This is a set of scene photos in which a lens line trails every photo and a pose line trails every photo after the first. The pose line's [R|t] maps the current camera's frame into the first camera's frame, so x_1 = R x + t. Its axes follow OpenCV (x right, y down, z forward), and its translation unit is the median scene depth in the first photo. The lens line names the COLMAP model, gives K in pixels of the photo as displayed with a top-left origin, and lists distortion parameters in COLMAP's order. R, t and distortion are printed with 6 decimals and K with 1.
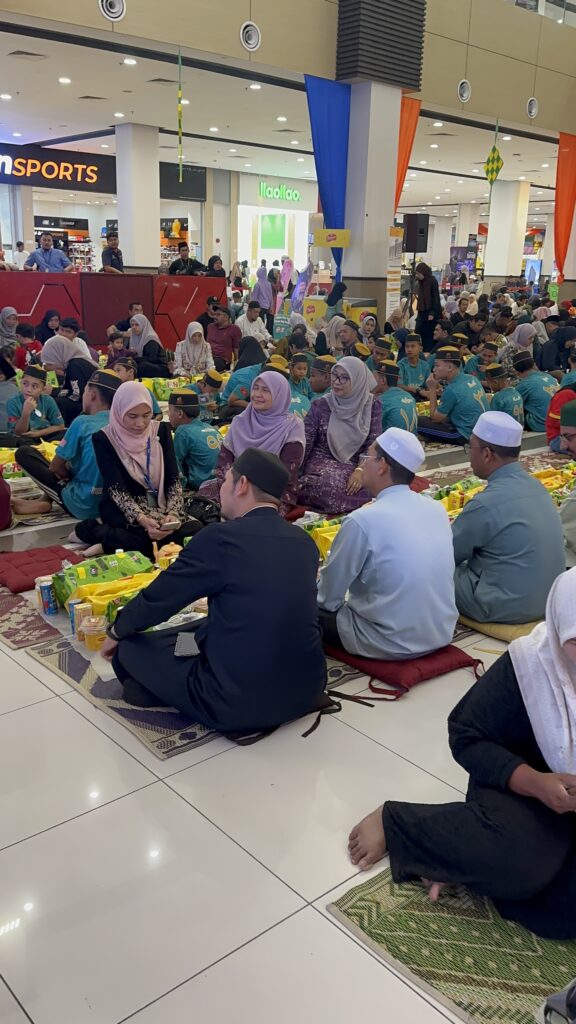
lens RADIAL K [[858.4, 0, 287.8], [0, 858.4, 507.5], [0, 0, 1]] dist [0.107152, -0.193255]
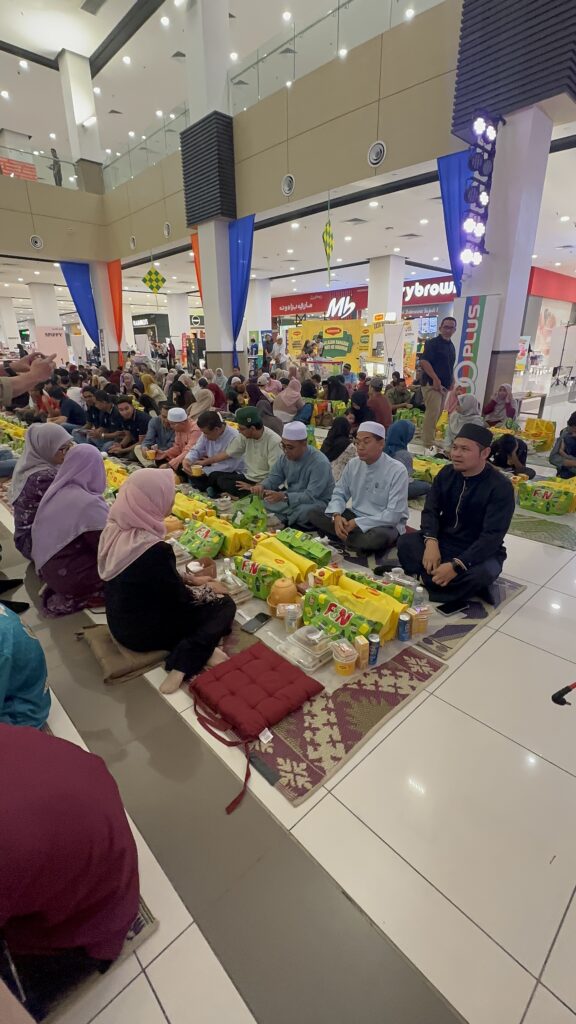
lens RADIAL K [[463.6, 0, 288.0], [0, 463.6, 512.0], [0, 0, 1]] dist [0.001372, 0.000313]
pose [[-0.057592, -0.357318, 0.932206, -0.145692], [0.274951, 0.891968, 0.358881, -0.054043], [-0.959732, 0.276979, 0.046875, 0.203279]]
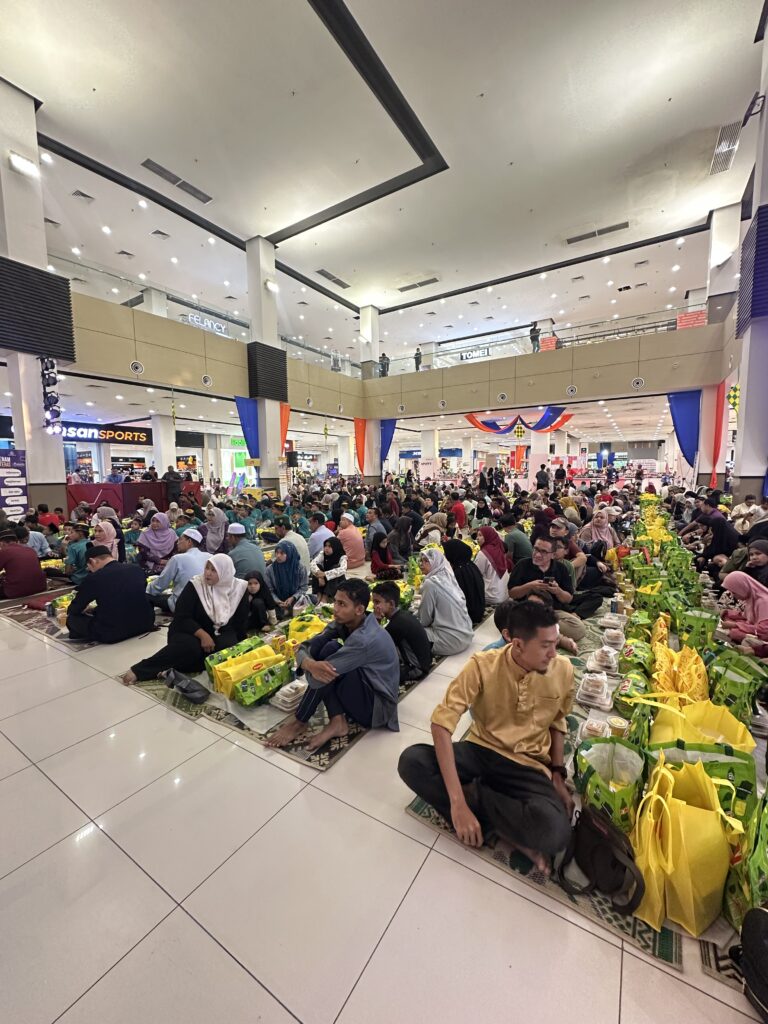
lens RADIAL K [[410.5, 0, 384.0], [0, 410.5, 512.0], [0, 0, 1]] dist [-0.003559, -0.000256]
pose [[0.957198, -0.069211, 0.281039, 0.063591], [0.117321, 0.980422, -0.158141, 0.025217], [-0.264591, 0.184344, 0.946577, -0.077677]]
